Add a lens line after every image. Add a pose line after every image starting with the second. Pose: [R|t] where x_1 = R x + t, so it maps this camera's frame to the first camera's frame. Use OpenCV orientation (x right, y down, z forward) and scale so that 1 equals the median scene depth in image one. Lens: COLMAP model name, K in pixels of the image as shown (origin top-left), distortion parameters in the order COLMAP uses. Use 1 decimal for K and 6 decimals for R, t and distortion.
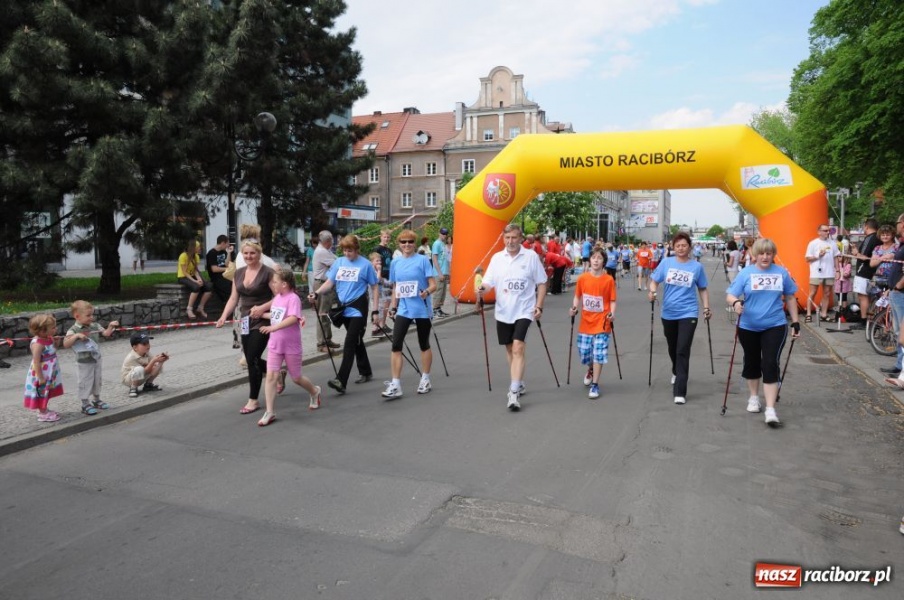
lens RADIAL K [[641.4, 0, 452.0], [0, 641.4, 300.0], [0, 0, 1]] dist [-0.124813, 0.117168]
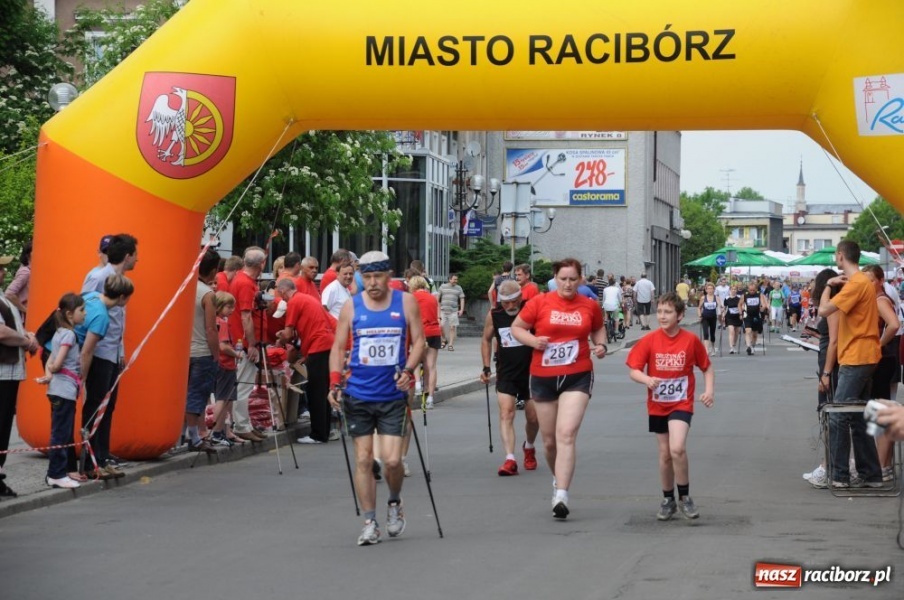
lens RADIAL K [[3184.7, 0, 452.0], [0, 3184.7, 300.0], [0, 0, 1]] dist [0.840101, -1.831009]
pose [[0.966566, 0.008073, 0.256292, -0.237969], [0.012587, 0.996806, -0.078866, 0.062355], [-0.256110, 0.079455, 0.963377, -0.711593]]
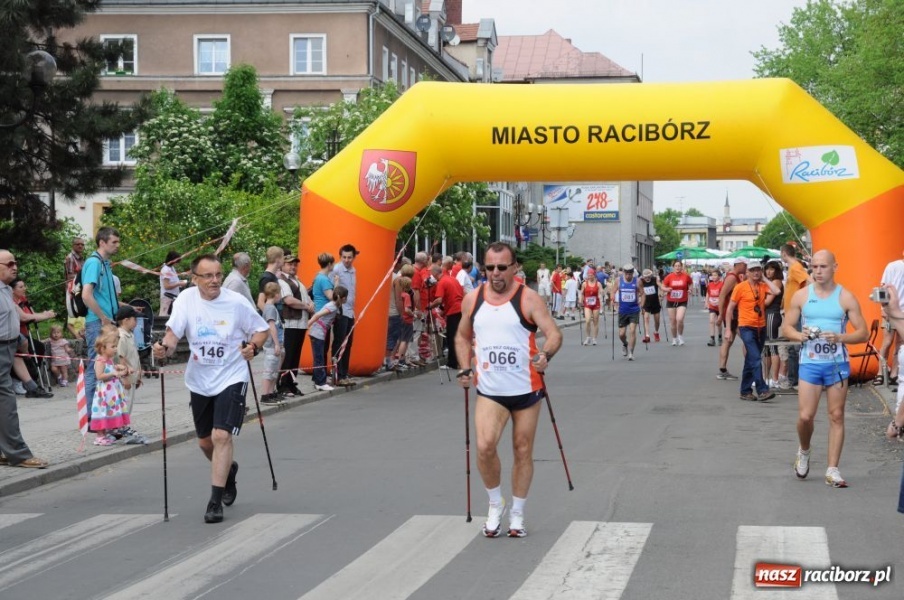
lens RADIAL K [[2042.4, 0, 452.0], [0, 2042.4, 300.0], [0, 0, 1]] dist [0.346191, -0.112239]
pose [[0.972751, -0.000539, 0.231851, -0.316485], [0.017340, 0.997366, -0.070434, 0.074805], [-0.231202, 0.072535, 0.970198, -0.858751]]
